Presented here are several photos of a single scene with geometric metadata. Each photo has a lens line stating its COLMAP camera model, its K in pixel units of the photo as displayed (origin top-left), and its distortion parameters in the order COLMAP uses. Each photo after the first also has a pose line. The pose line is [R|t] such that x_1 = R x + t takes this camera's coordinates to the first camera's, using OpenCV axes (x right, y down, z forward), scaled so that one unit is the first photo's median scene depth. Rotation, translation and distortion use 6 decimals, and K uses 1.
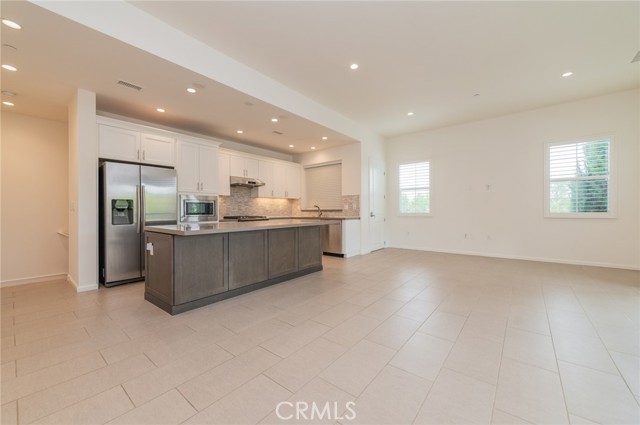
lens RADIAL K [[238.4, 0, 320.0], [0, 238.4, 233.0], [0, 0, 1]] dist [-0.000530, -0.000128]
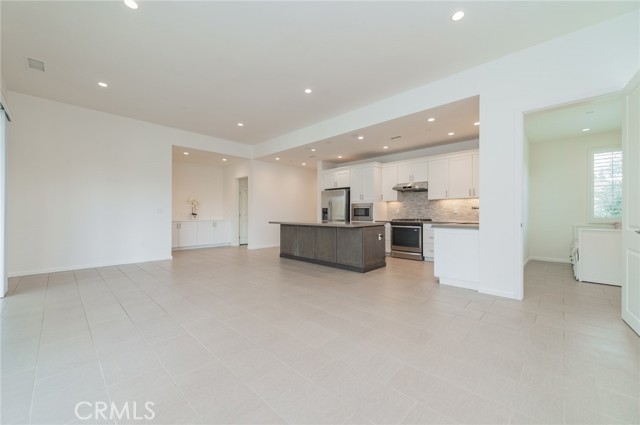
lens RADIAL K [[251.8, 0, 313.3], [0, 251.8, 215.7], [0, 0, 1]] dist [0.001660, 0.000082]
pose [[-0.086133, 0.003443, -0.996278, 0.782697], [-0.100146, 0.994899, 0.012096, -0.054642], [0.991237, 0.100816, -0.085349, 0.649004]]
